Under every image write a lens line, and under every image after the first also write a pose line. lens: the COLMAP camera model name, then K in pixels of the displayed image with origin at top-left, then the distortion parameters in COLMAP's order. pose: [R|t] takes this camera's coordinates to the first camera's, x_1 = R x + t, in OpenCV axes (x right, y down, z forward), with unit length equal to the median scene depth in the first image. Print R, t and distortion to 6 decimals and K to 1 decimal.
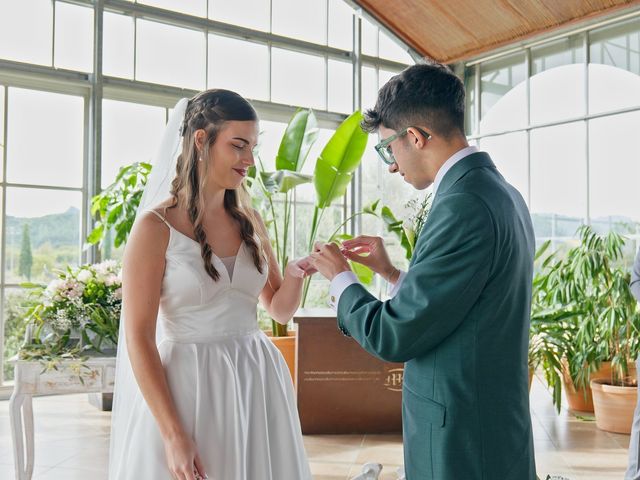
lens RADIAL K [[701.0, 0, 316.5], [0, 701.0, 242.8], [0, 0, 1]] dist [-0.001543, 0.000000]
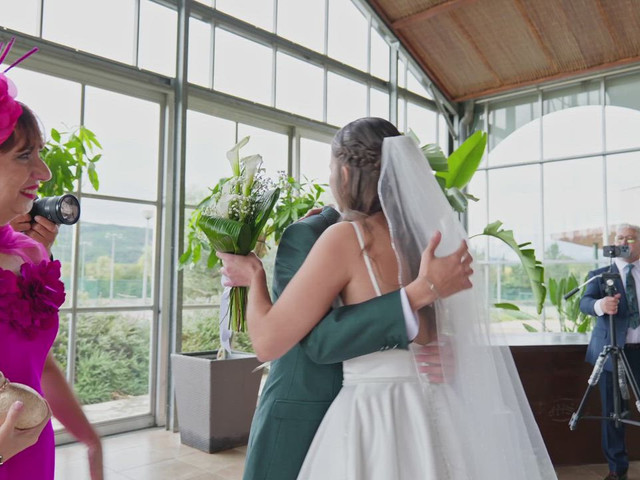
lens RADIAL K [[591.4, 0, 322.7], [0, 591.4, 237.4], [0, 0, 1]] dist [-0.000577, 0.000000]
pose [[0.979444, 0.018260, 0.200890, -0.305073], [-0.009909, 0.999047, -0.042498, -0.001243], [-0.201474, 0.039633, 0.978692, 0.223447]]
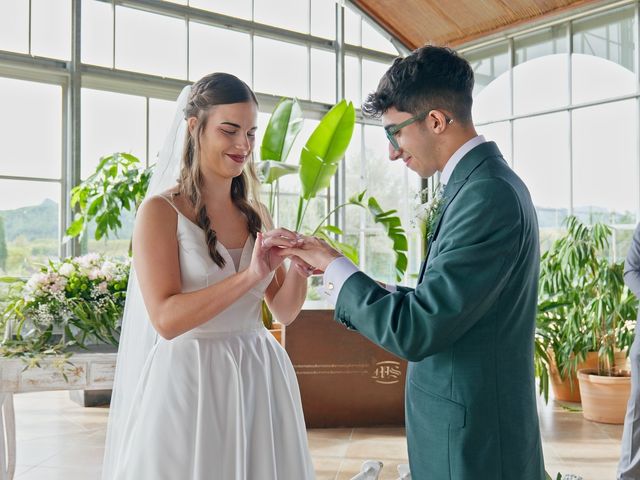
lens RADIAL K [[700.2, 0, 316.8], [0, 700.2, 242.8], [0, 0, 1]] dist [-0.001575, 0.000000]
pose [[0.999494, -0.004963, 0.031419, -0.009977], [0.004586, 0.999917, 0.012046, 0.000175], [-0.031476, -0.011896, 0.999434, 0.014330]]
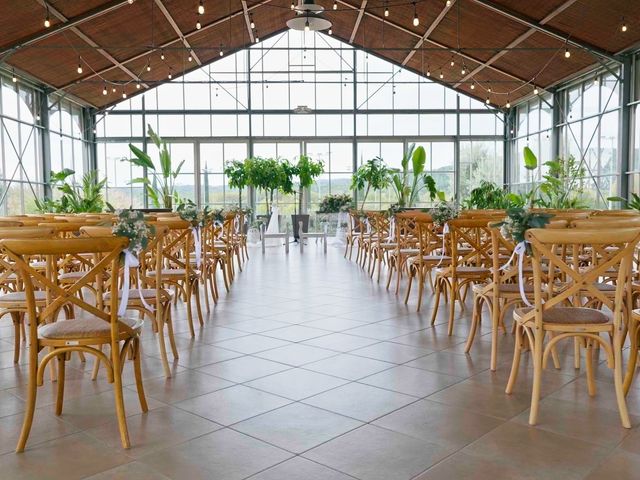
lens RADIAL K [[591.4, 0, 319.9], [0, 591.4, 240.1], [0, 0, 1]] dist [-0.000577, 0.000000]
pose [[0.839296, 0.016452, -0.543426, 1.094917], [0.030235, 0.996583, 0.076867, 0.019192], [0.542834, -0.080945, 0.835930, -1.466447]]
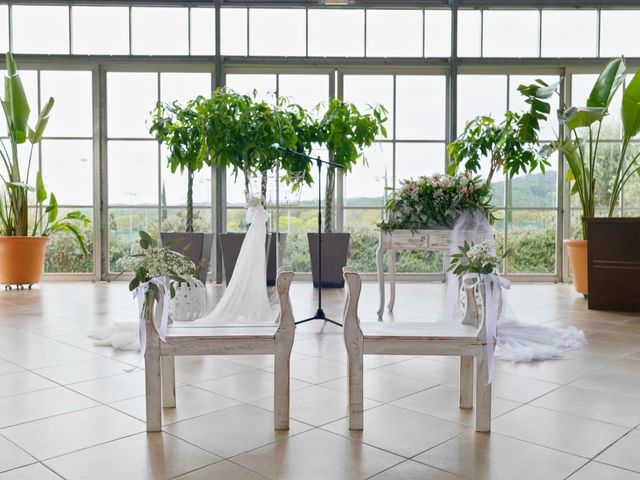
lens RADIAL K [[591.4, 0, 318.3], [0, 591.4, 241.0], [0, 0, 1]] dist [-0.000577, 0.000000]
pose [[0.820798, 0.010058, -0.571130, 0.157306], [0.020801, 0.998656, 0.047481, 0.070414], [0.570840, -0.050852, 0.819485, -0.156882]]
